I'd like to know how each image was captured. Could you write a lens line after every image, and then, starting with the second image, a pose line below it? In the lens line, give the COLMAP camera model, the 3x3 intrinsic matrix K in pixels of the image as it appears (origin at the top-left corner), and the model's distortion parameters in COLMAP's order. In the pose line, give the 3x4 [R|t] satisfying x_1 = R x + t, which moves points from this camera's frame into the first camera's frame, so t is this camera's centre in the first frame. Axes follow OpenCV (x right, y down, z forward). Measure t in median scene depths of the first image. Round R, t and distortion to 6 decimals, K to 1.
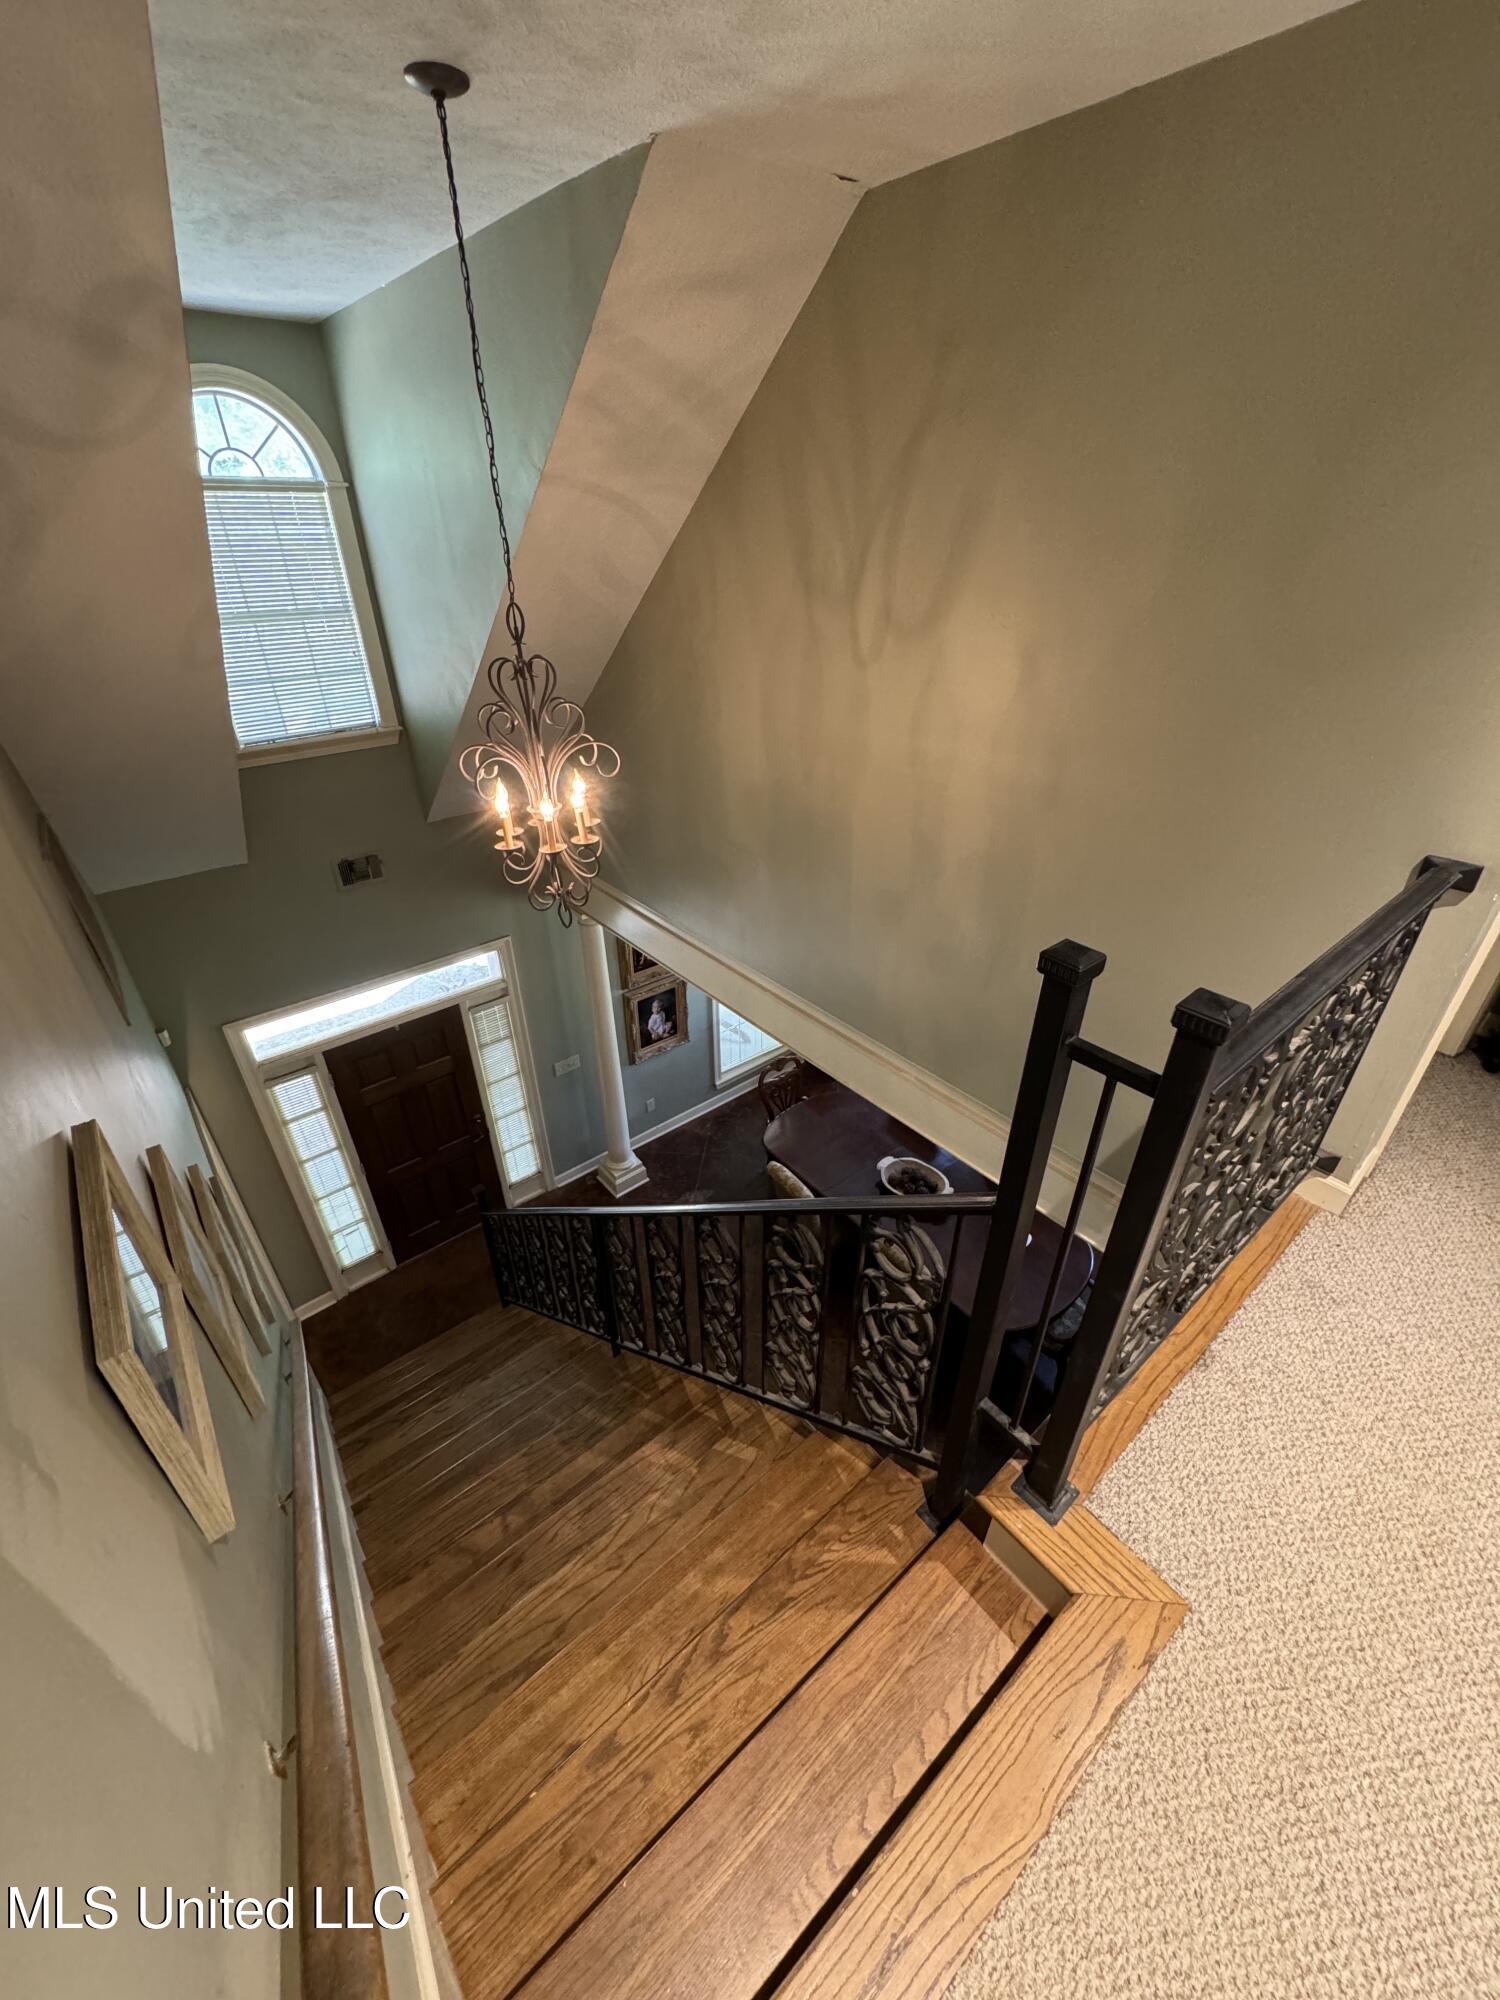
lens RADIAL K [[802.3, 0, 754.8], [0, 802.3, 997.0], [0, 0, 1]] dist [-0.000141, 0.000021]
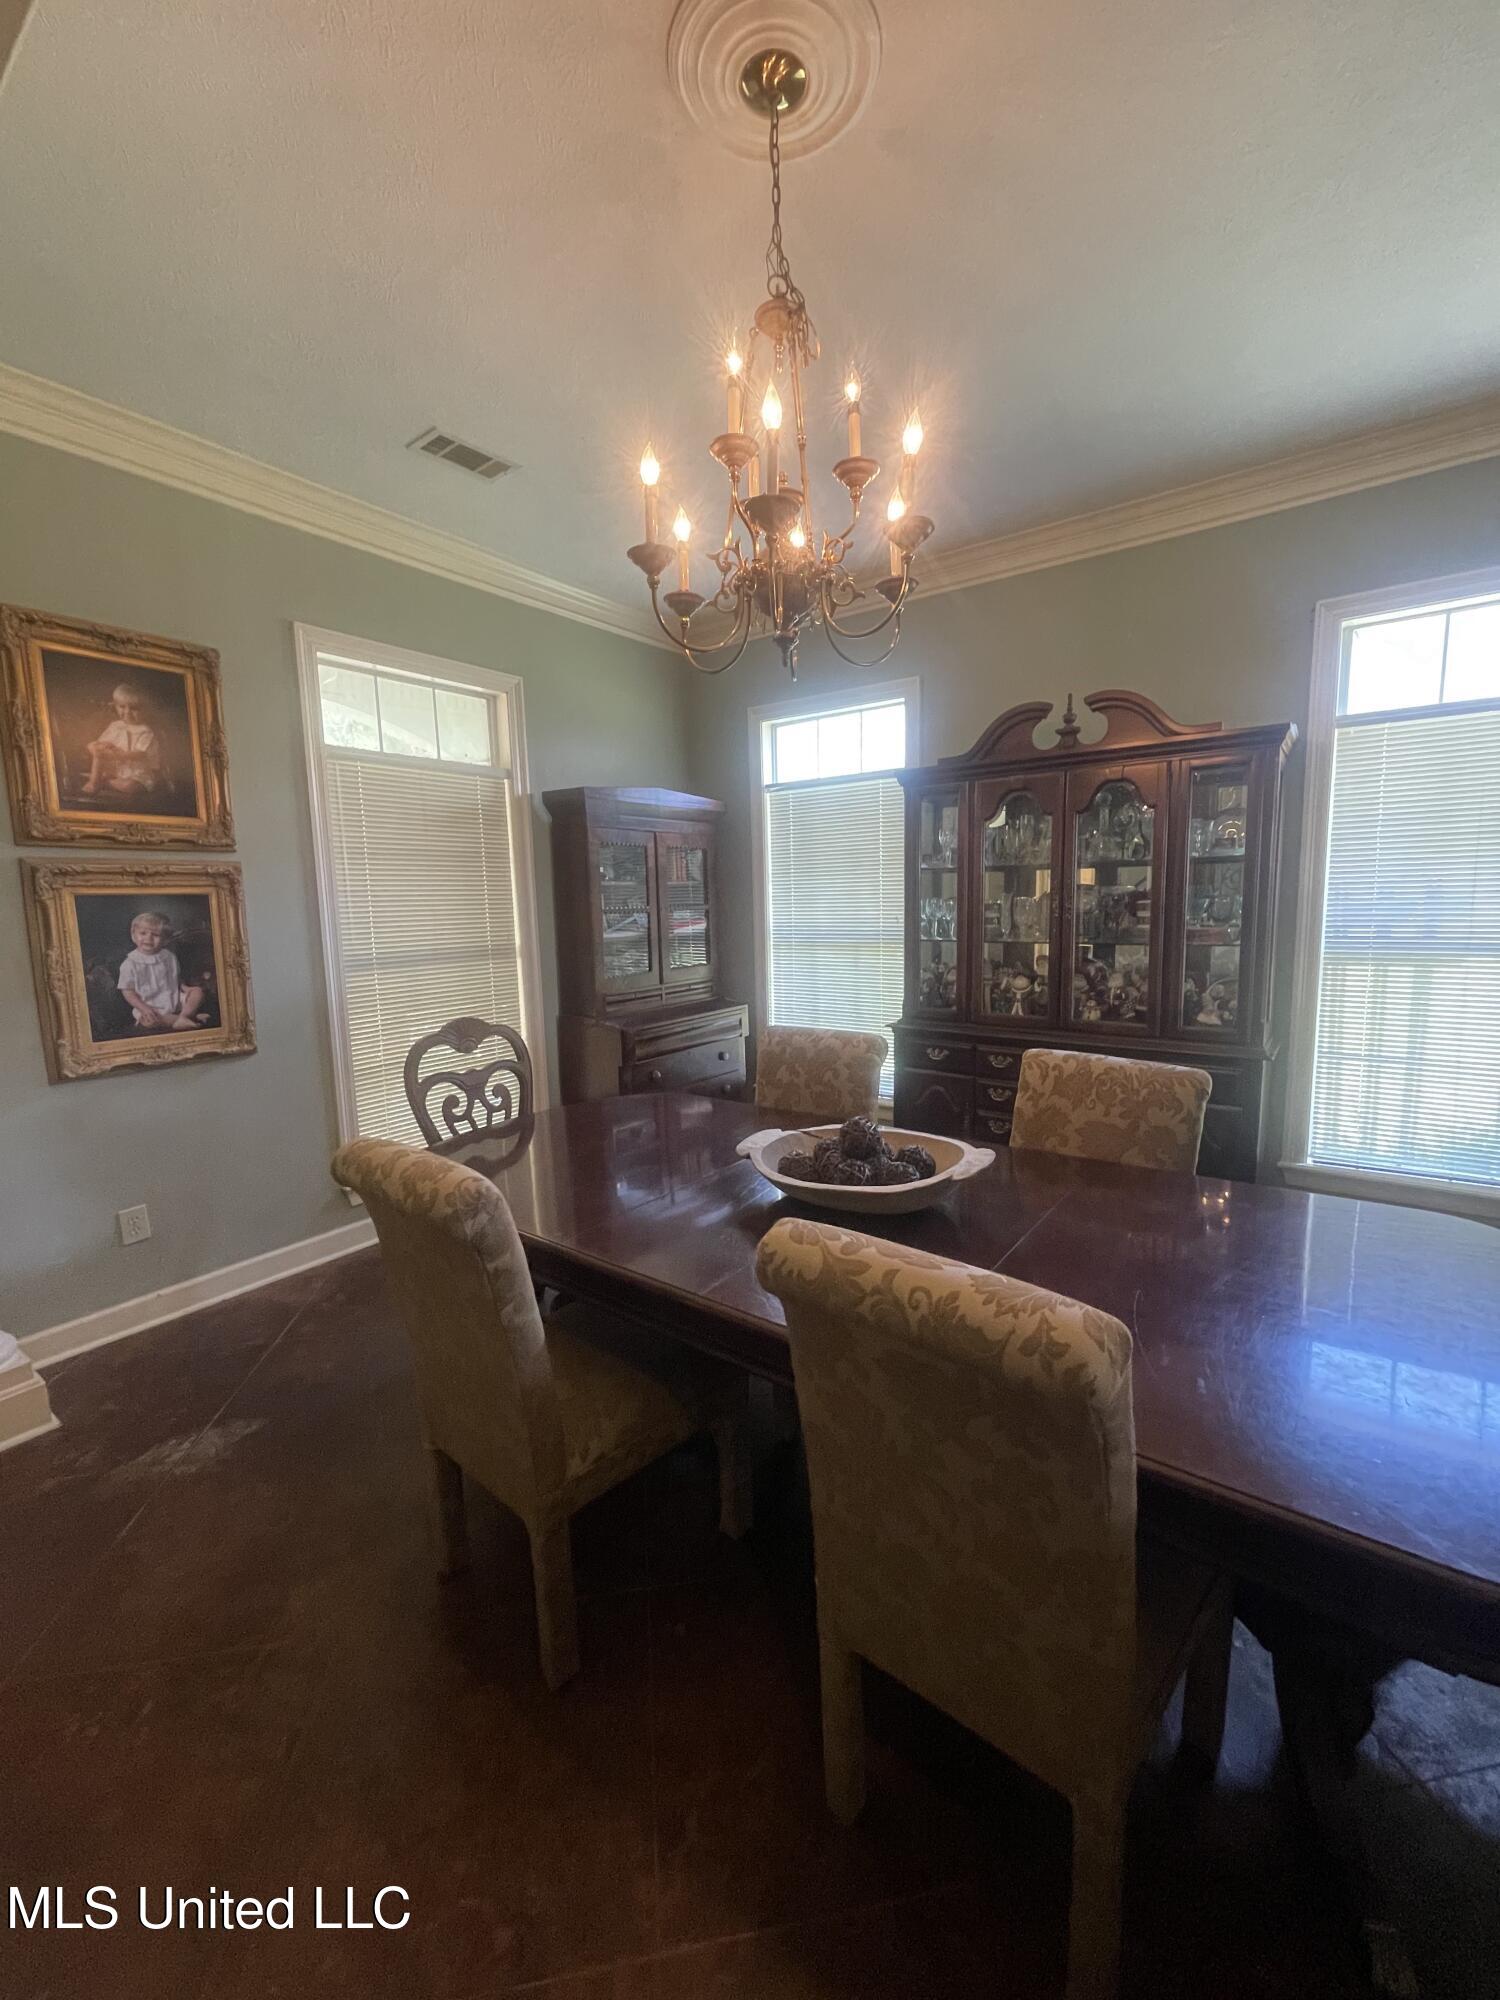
lens RADIAL K [[805.0, 0, 743.9], [0, 805.0, 999.4], [0, 0, 1]] dist [-0.001453, -0.000049]
pose [[0.970909, -0.039277, 0.236207, 0.069294], [0.131956, 0.910915, -0.390924, 0.236647], [-0.199810, 0.410720, 0.889598, 0.590838]]
